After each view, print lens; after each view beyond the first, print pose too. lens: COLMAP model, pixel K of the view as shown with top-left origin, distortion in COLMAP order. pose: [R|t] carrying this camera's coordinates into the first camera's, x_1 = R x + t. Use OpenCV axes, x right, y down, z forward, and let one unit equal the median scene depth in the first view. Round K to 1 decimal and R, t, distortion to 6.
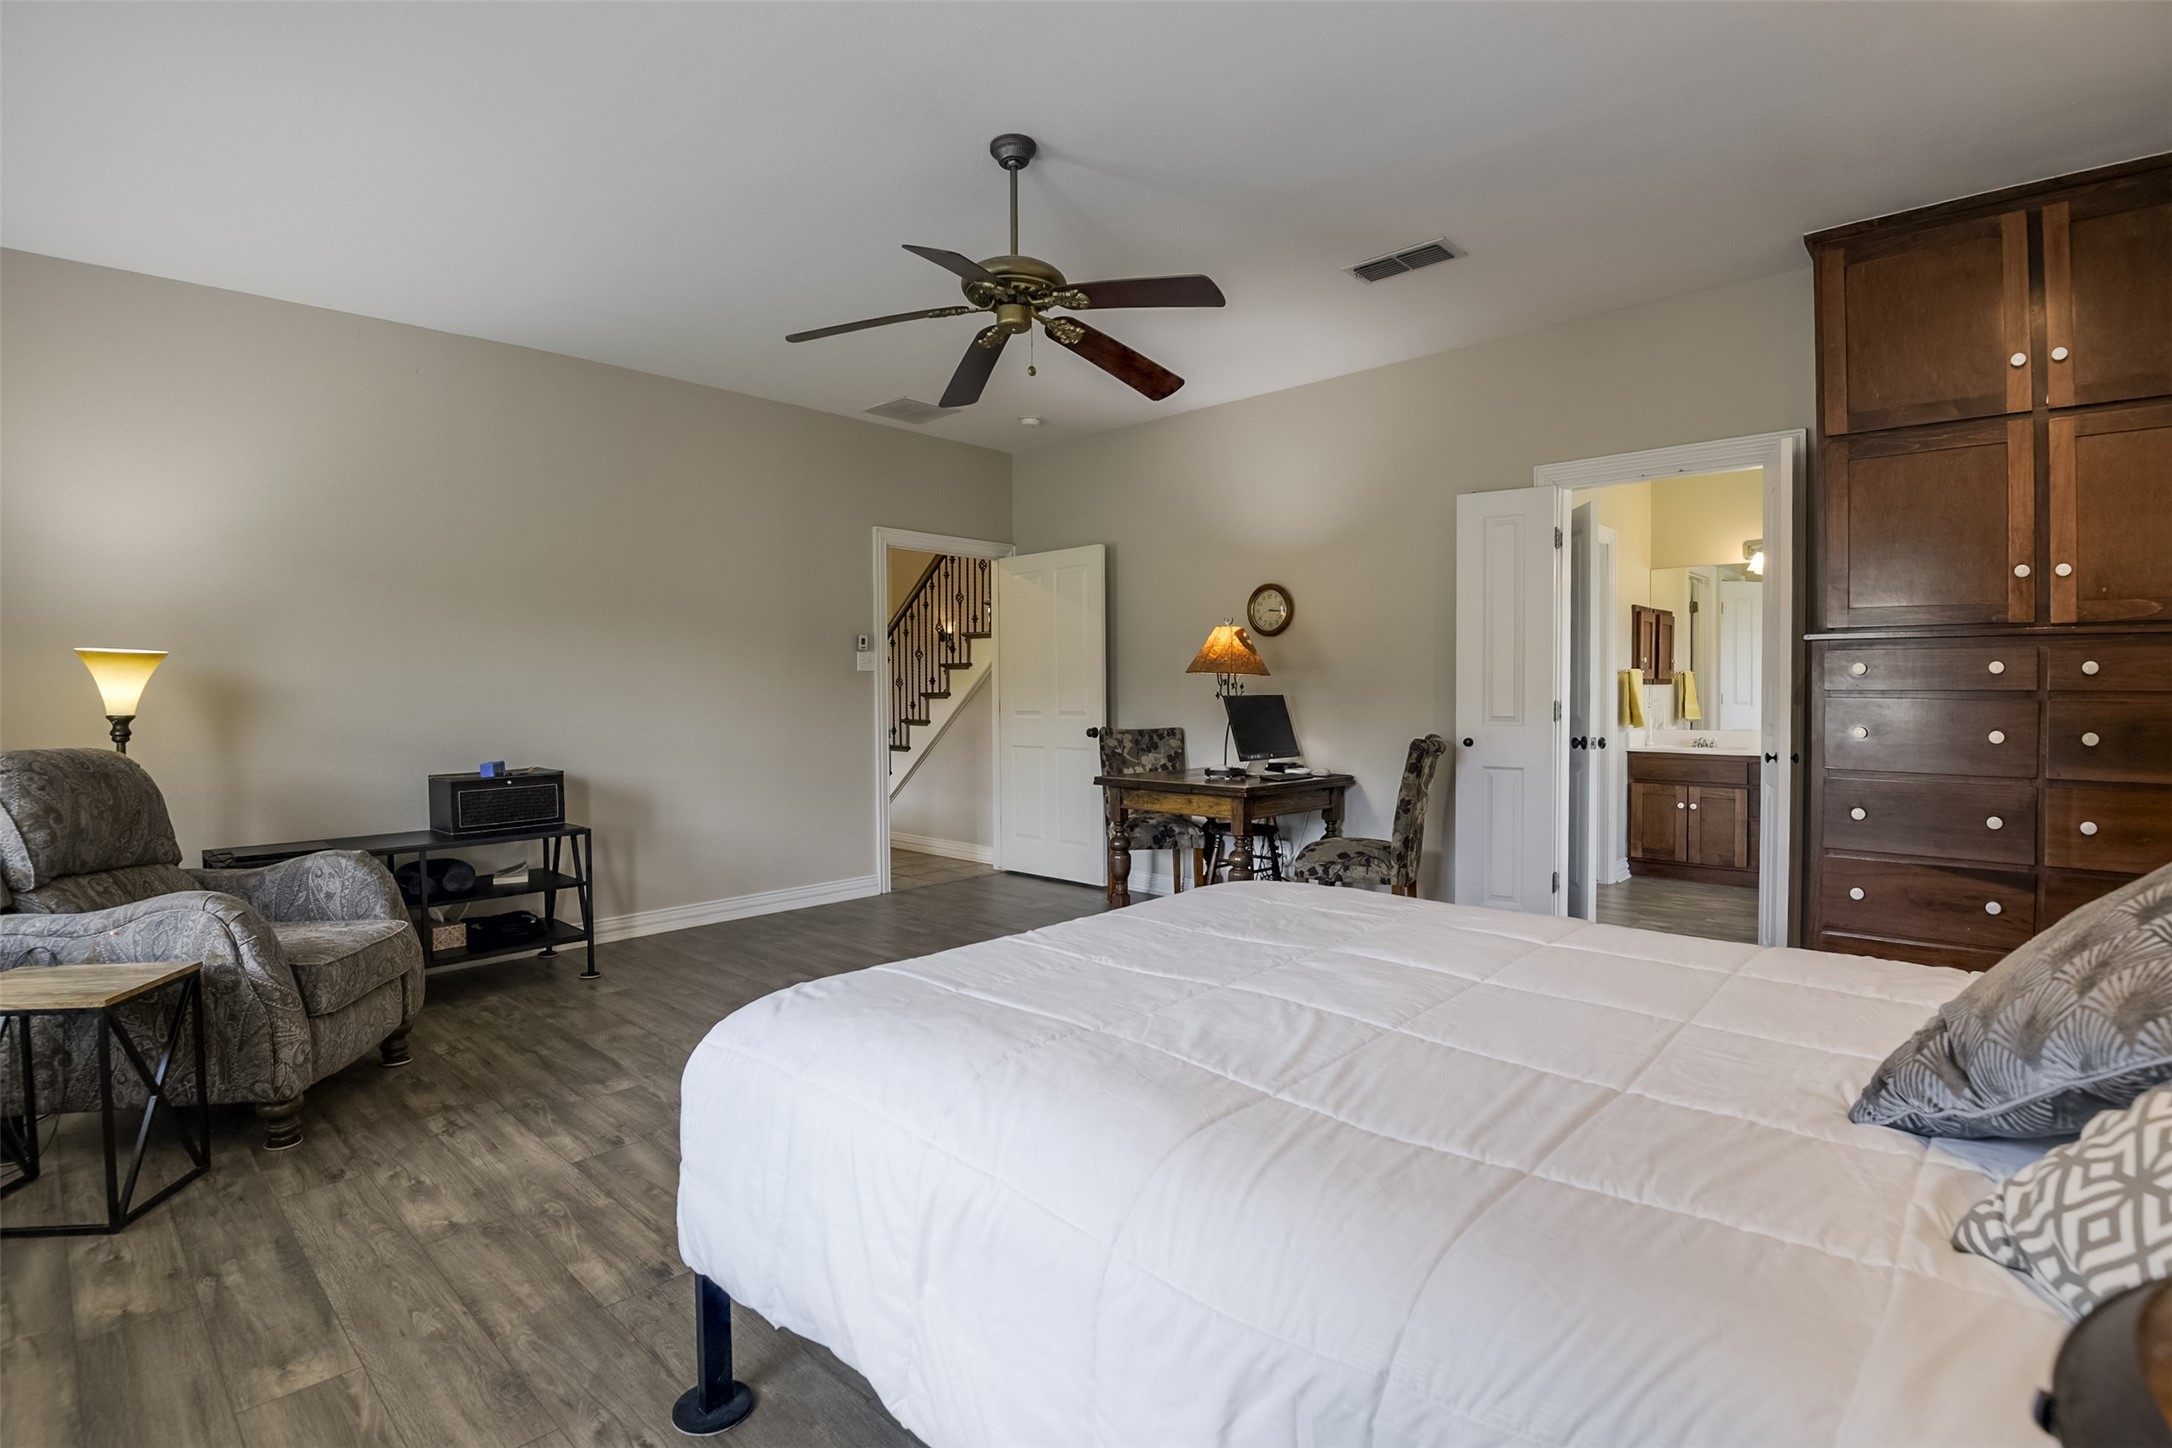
lens RADIAL K [[1042.9, 0, 1096.4], [0, 1042.9, 725.3], [0, 0, 1]] dist [-0.004864, -0.000291]
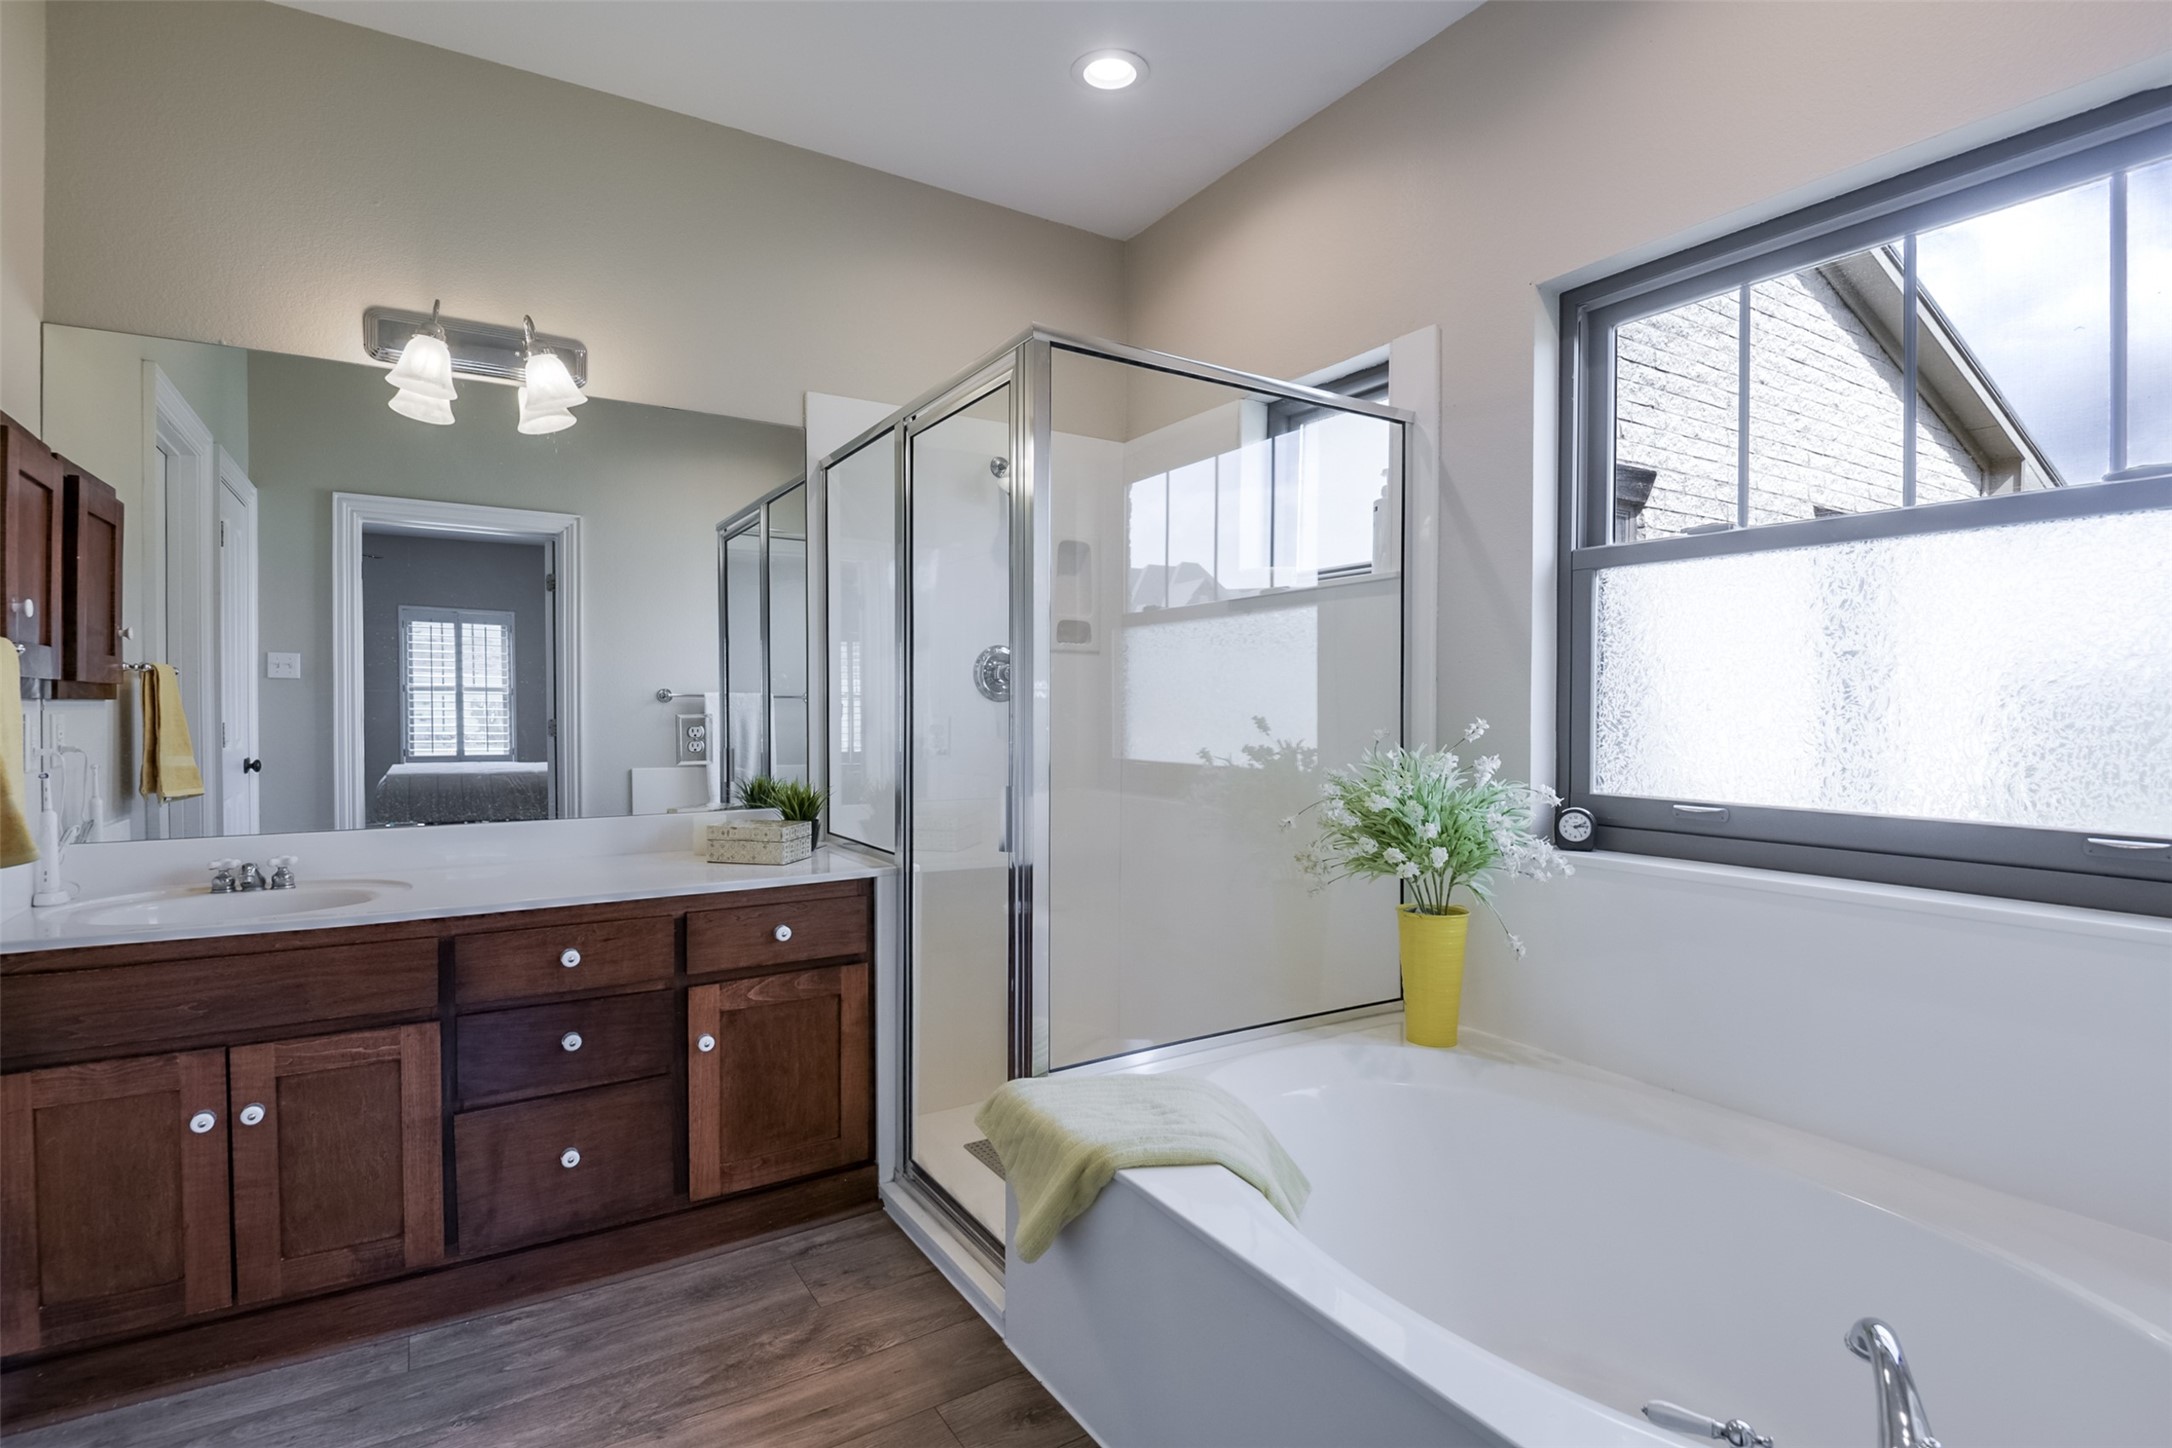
lens RADIAL K [[1020.0, 0, 1096.0], [0, 1020.0, 715.6], [0, 0, 1]] dist [-0.002756, -0.000782]
pose [[0.236647, -0.012722, 0.971512, 0.343038], [0.021800, 0.999732, 0.007781, -0.033403], [-0.971351, 0.019338, 0.236861, 0.682737]]
